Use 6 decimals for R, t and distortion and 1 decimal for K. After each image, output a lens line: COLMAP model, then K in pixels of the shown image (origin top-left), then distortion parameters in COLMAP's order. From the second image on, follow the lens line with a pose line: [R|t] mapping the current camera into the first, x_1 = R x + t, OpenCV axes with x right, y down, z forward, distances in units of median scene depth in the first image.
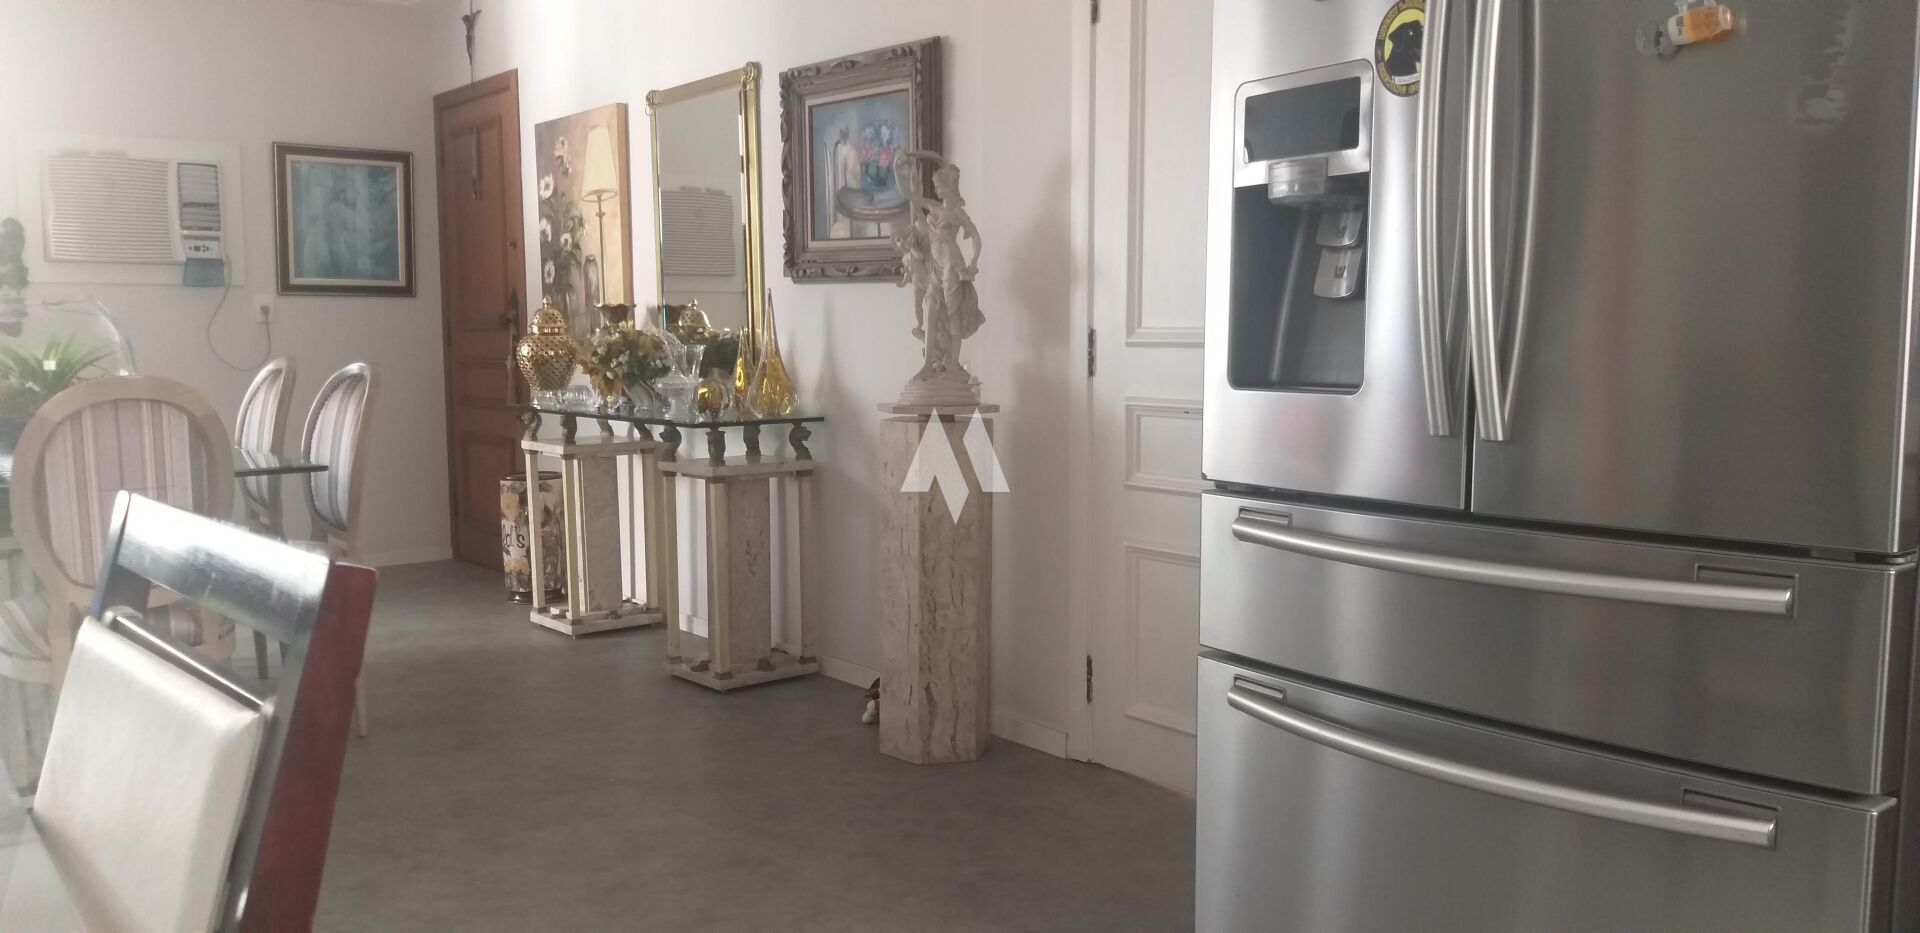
lens RADIAL K [[1482.0, 0, 959.8], [0, 1482.0, 474.2], [0, 0, 1]] dist [0.086557, -0.177202]
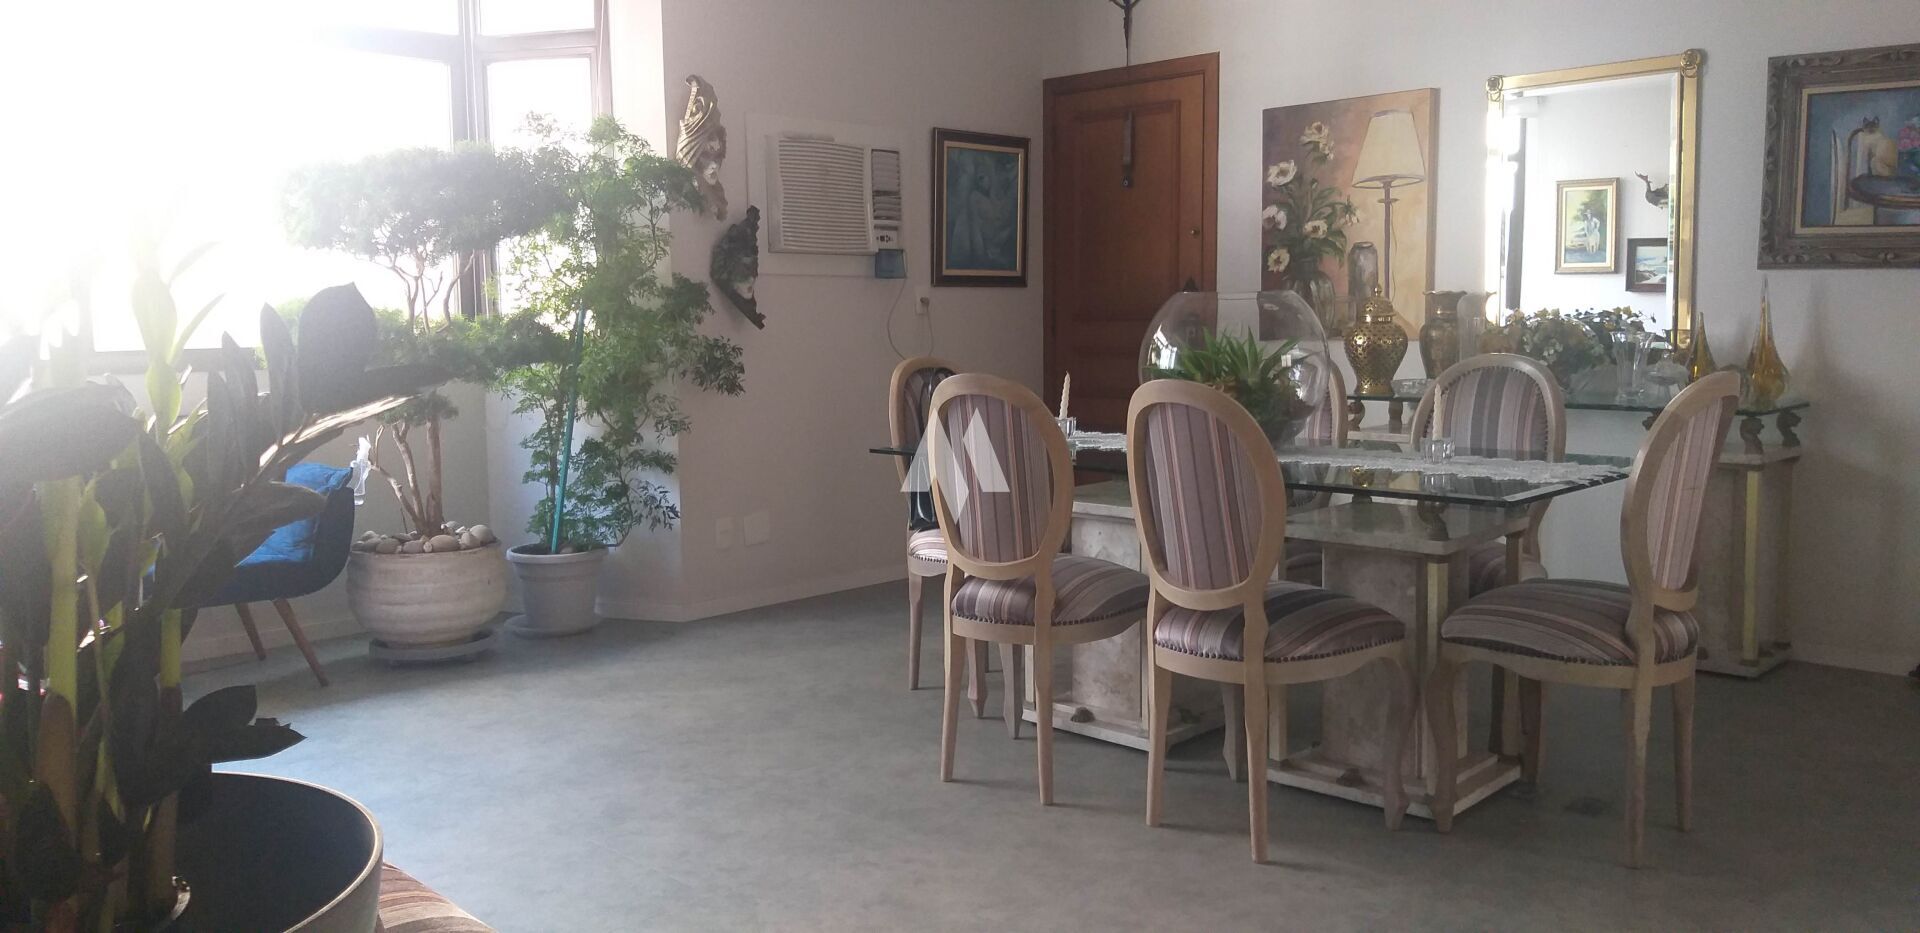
lens RADIAL K [[1482.0, 0, 959.8], [0, 1482.0, 474.2], [0, 0, 1]] dist [0.086557, -0.177202]
pose [[0.994255, -0.020276, 0.105100, -0.594535], [0.019067, 0.999740, 0.012499, -0.010833], [-0.105326, -0.010423, 0.994383, 0.044893]]
